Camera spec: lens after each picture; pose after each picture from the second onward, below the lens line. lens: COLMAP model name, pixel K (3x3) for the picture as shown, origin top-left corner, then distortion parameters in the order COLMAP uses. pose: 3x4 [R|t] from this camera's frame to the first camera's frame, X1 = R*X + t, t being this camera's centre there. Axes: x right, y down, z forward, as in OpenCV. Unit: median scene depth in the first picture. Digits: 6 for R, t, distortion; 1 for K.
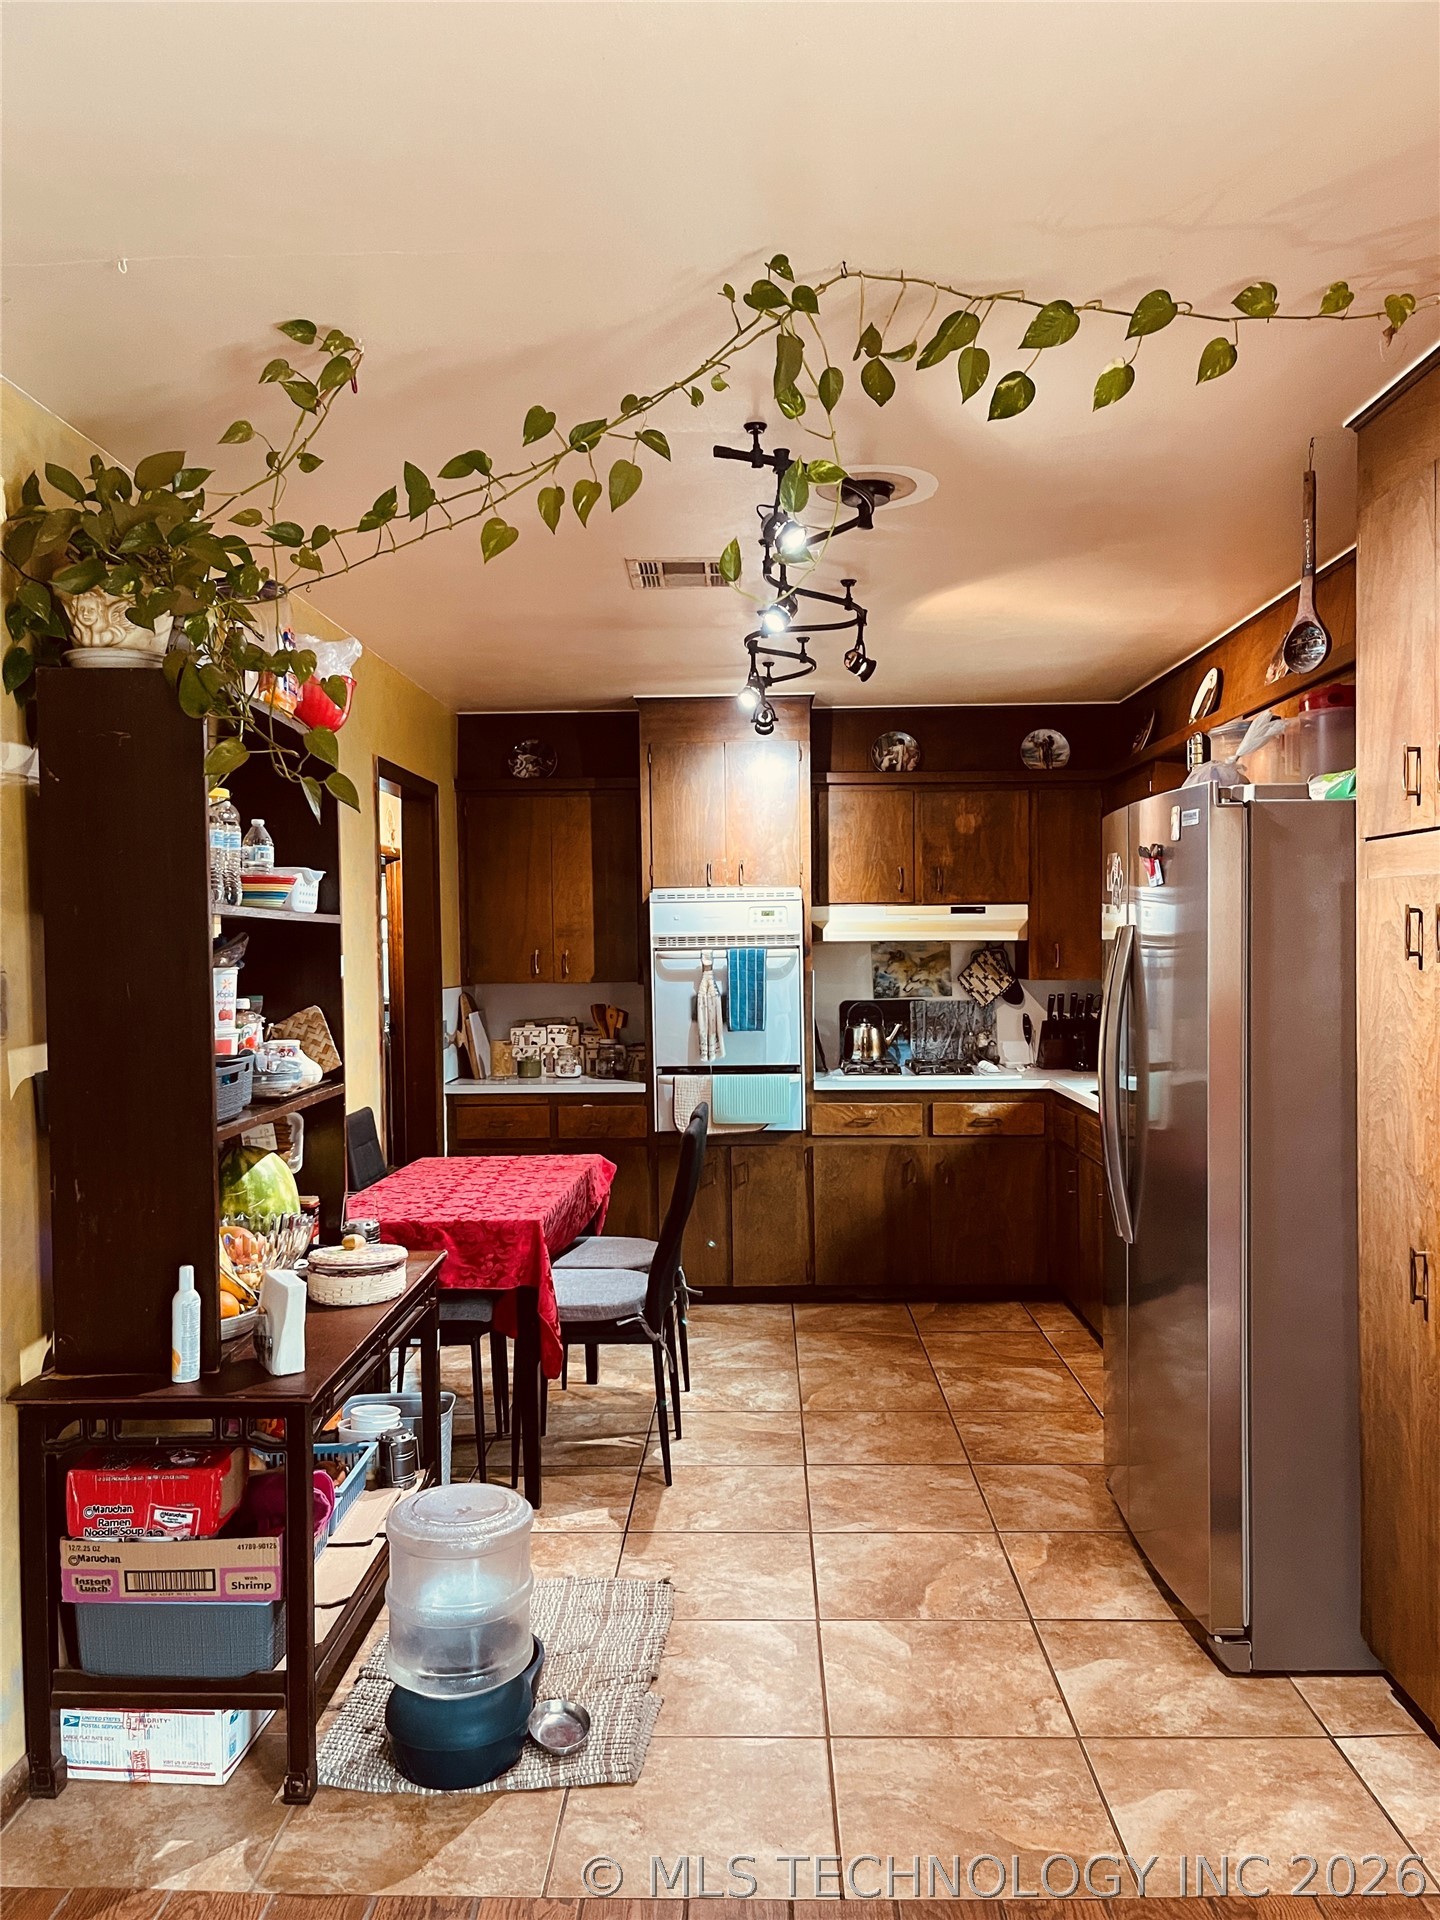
lens RADIAL K [[1450.8, 0, 726.7], [0, 1450.8, 975.3], [0, 0, 1]] dist [0.067062, -0.092890]
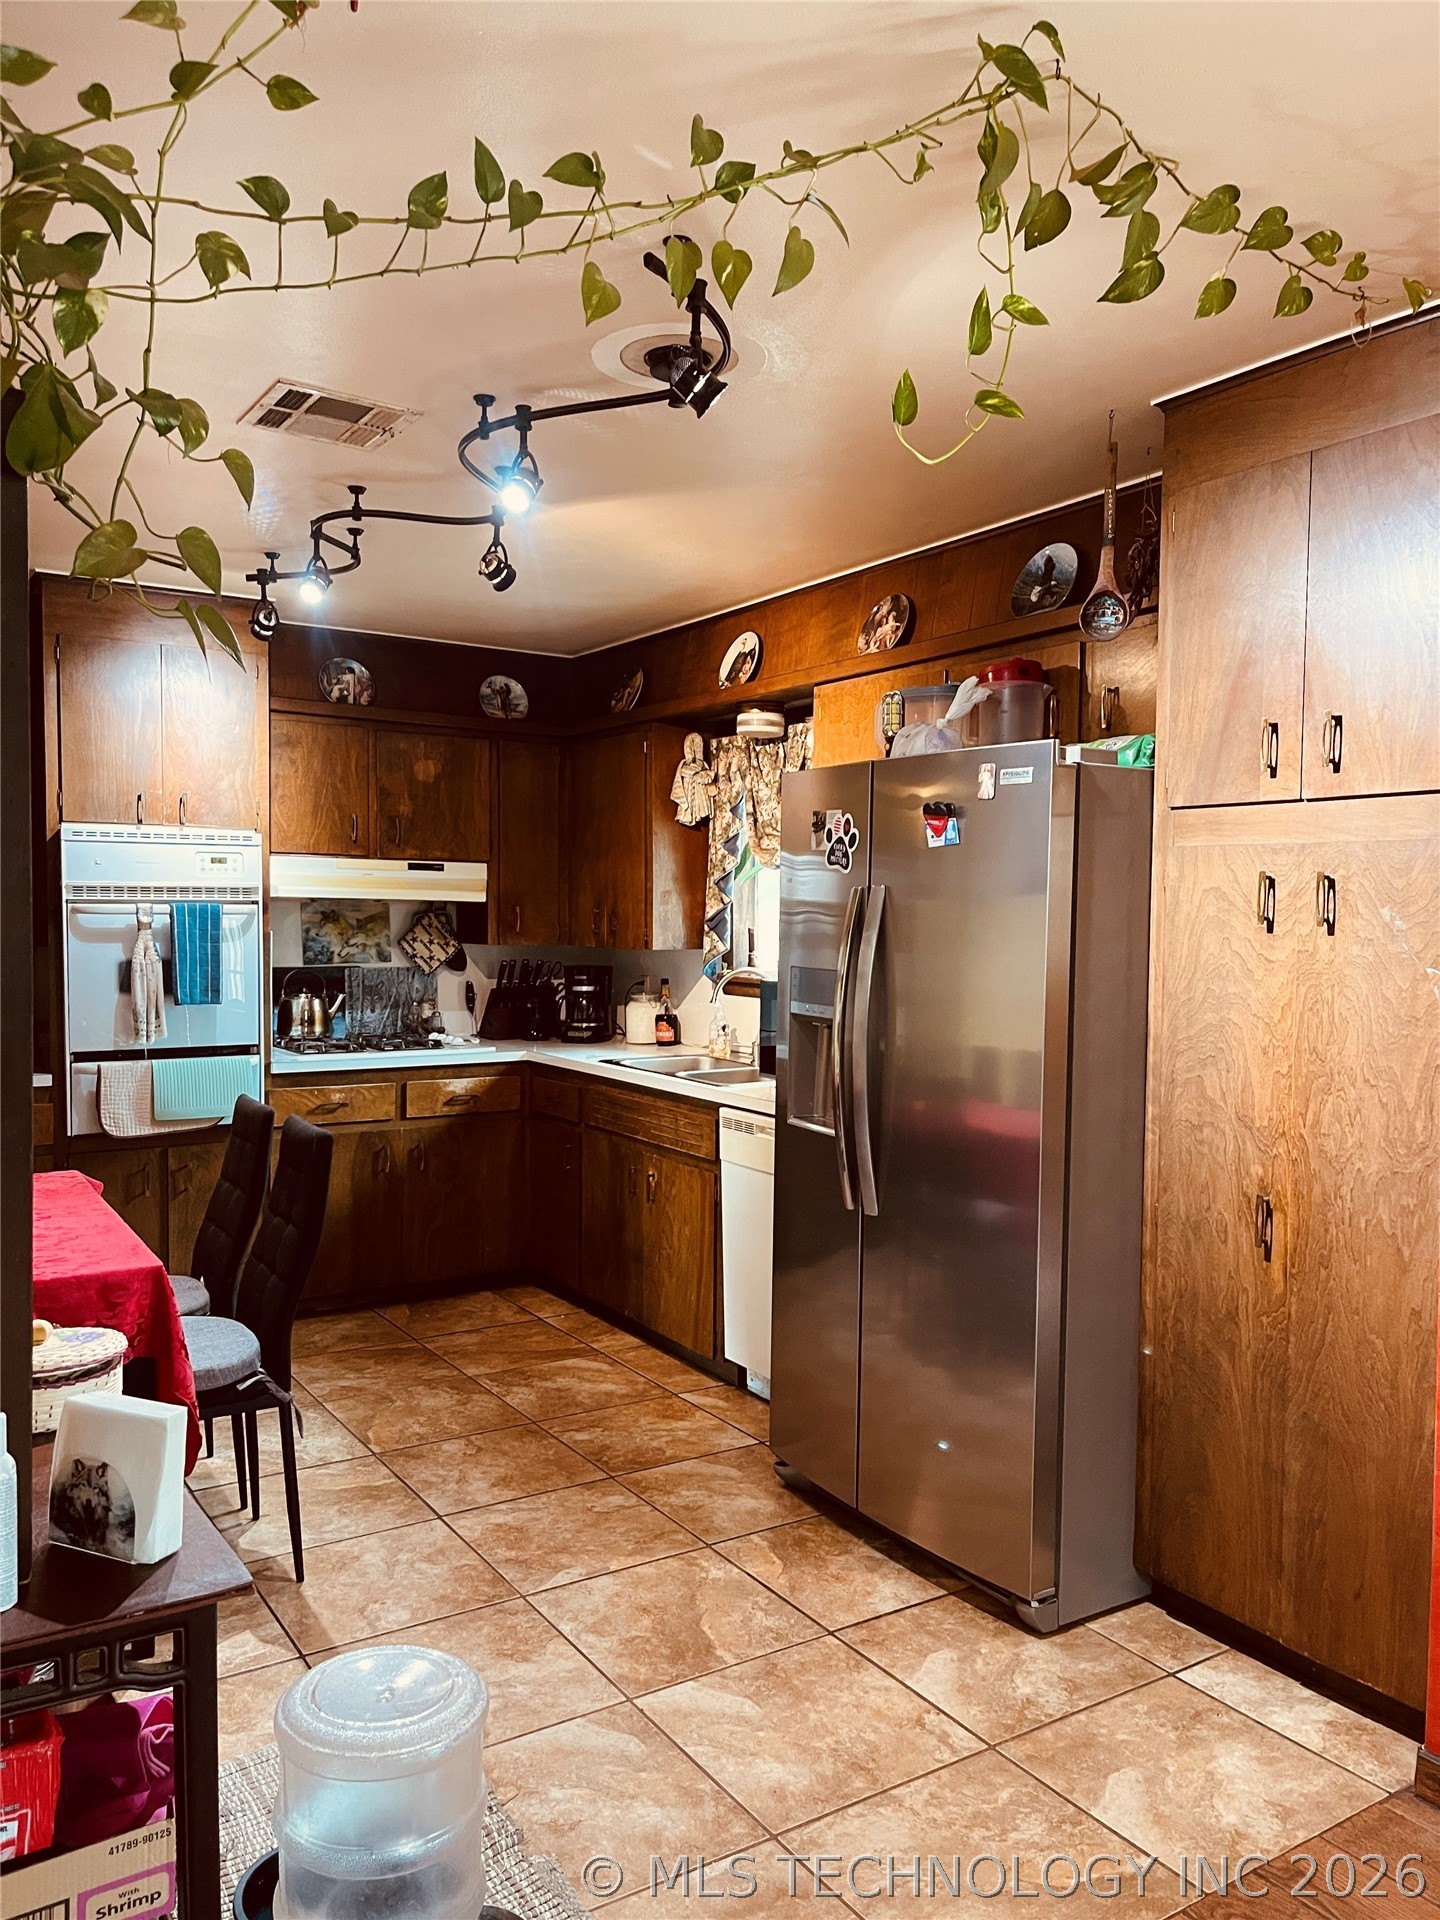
lens RADIAL K [[1450.8, 0, 725.8], [0, 1450.8, 978.6], [0, 0, 1]] dist [0.067062, -0.092890]
pose [[0.827232, -0.005609, 0.561832, -0.280042], [-0.007680, 0.999744, 0.021289, 0.005776], [-0.561808, -0.021926, 0.826977, 0.215999]]
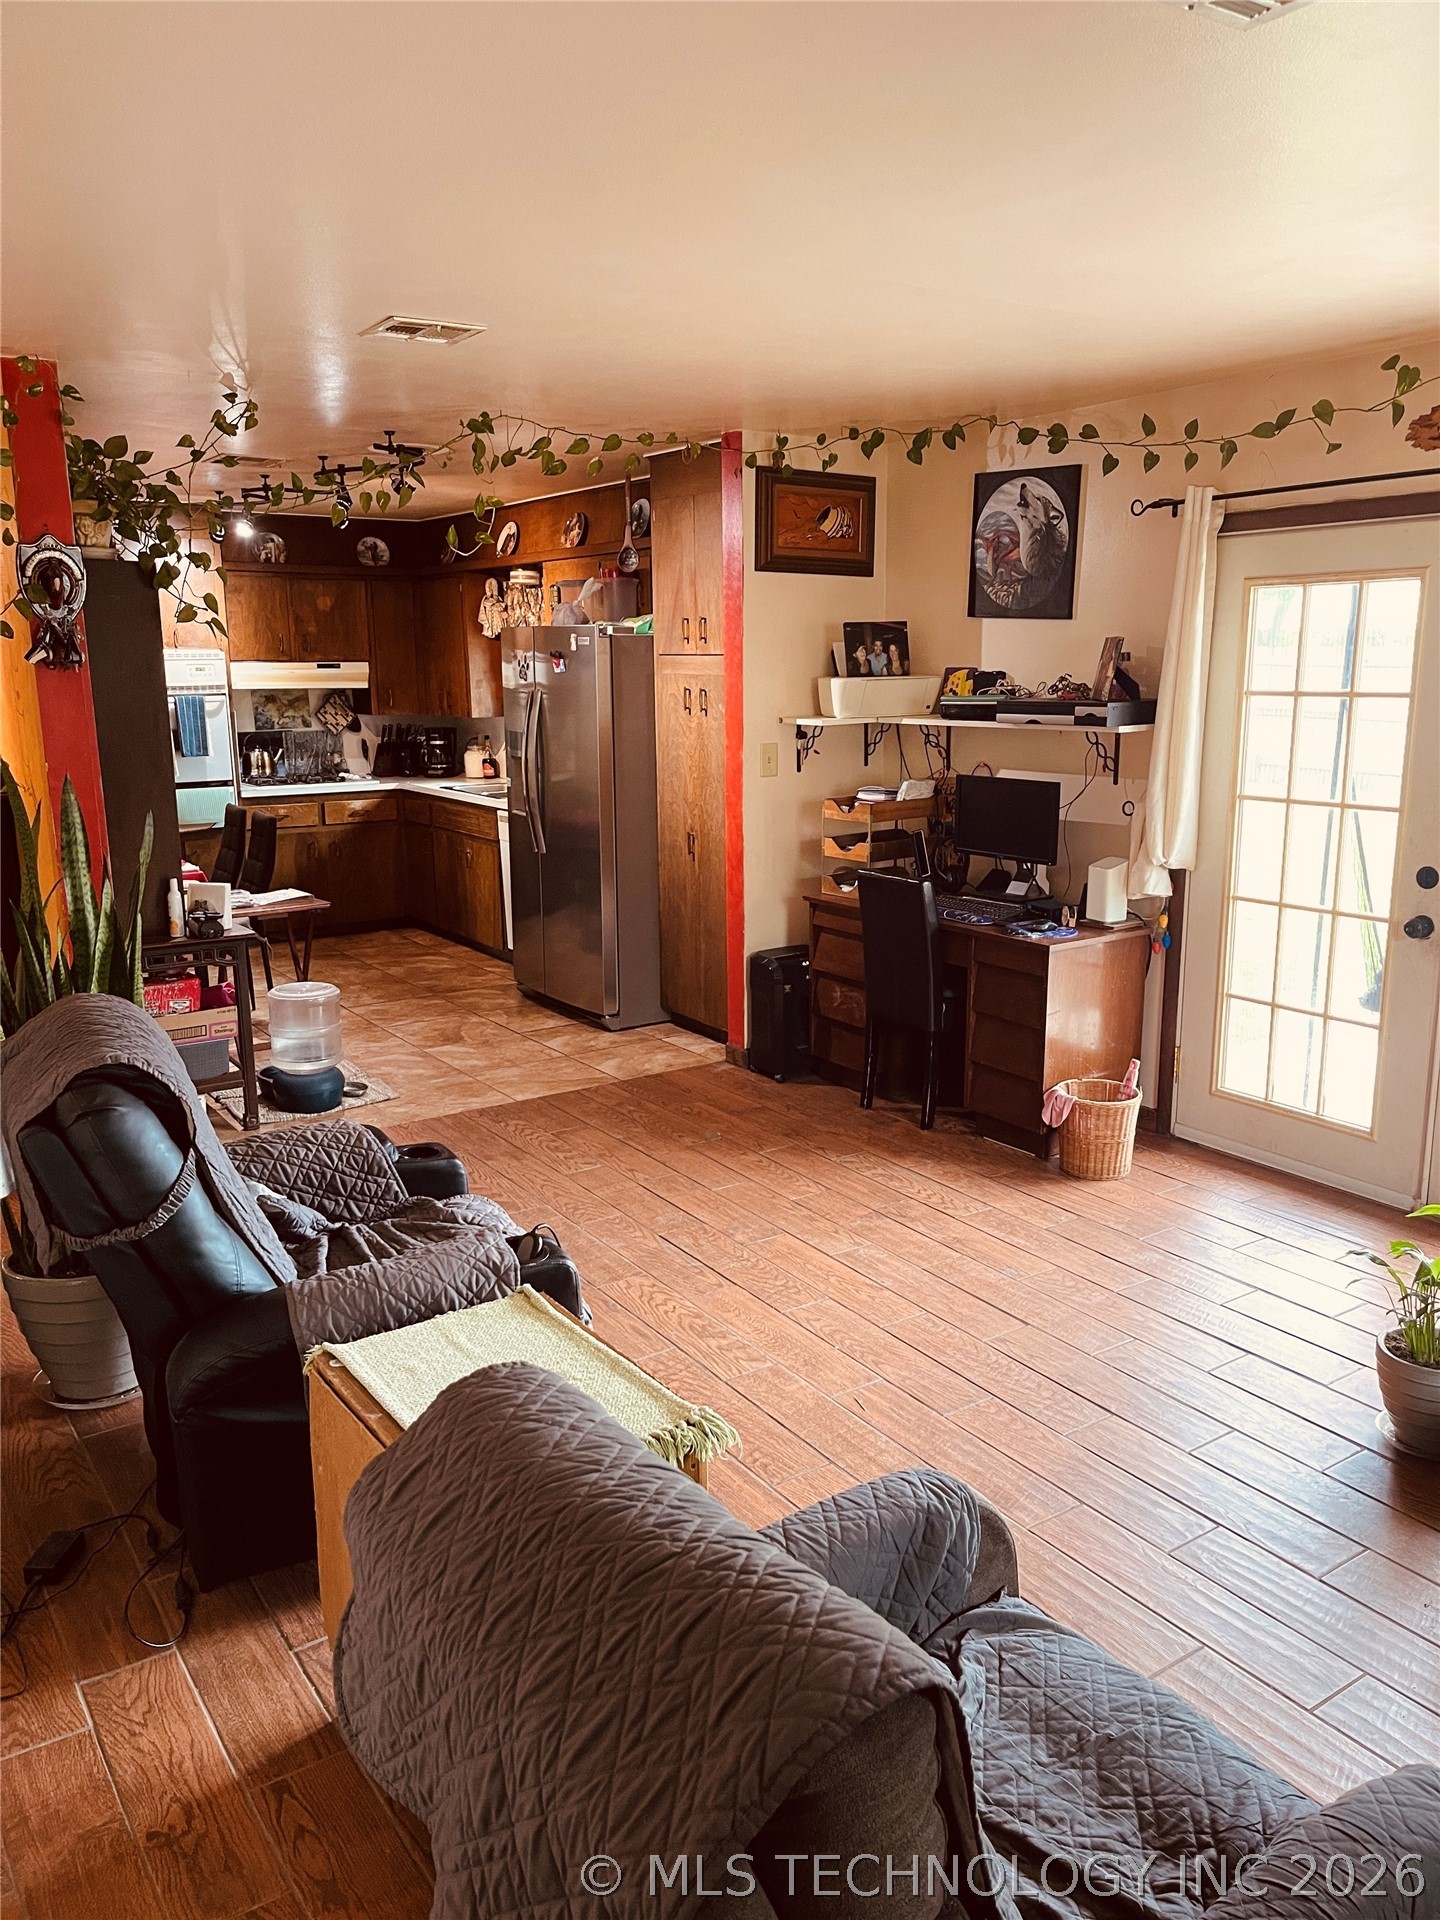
lens RADIAL K [[1450.8, 0, 726.6], [0, 1450.8, 975.2], [0, 0, 1]] dist [0.067062, -0.092890]
pose [[0.812154, -0.120467, 0.570871, -0.552043], [0.011461, 0.981557, 0.190825, -0.024027], [-0.583331, -0.148437, 0.798556, -0.620225]]
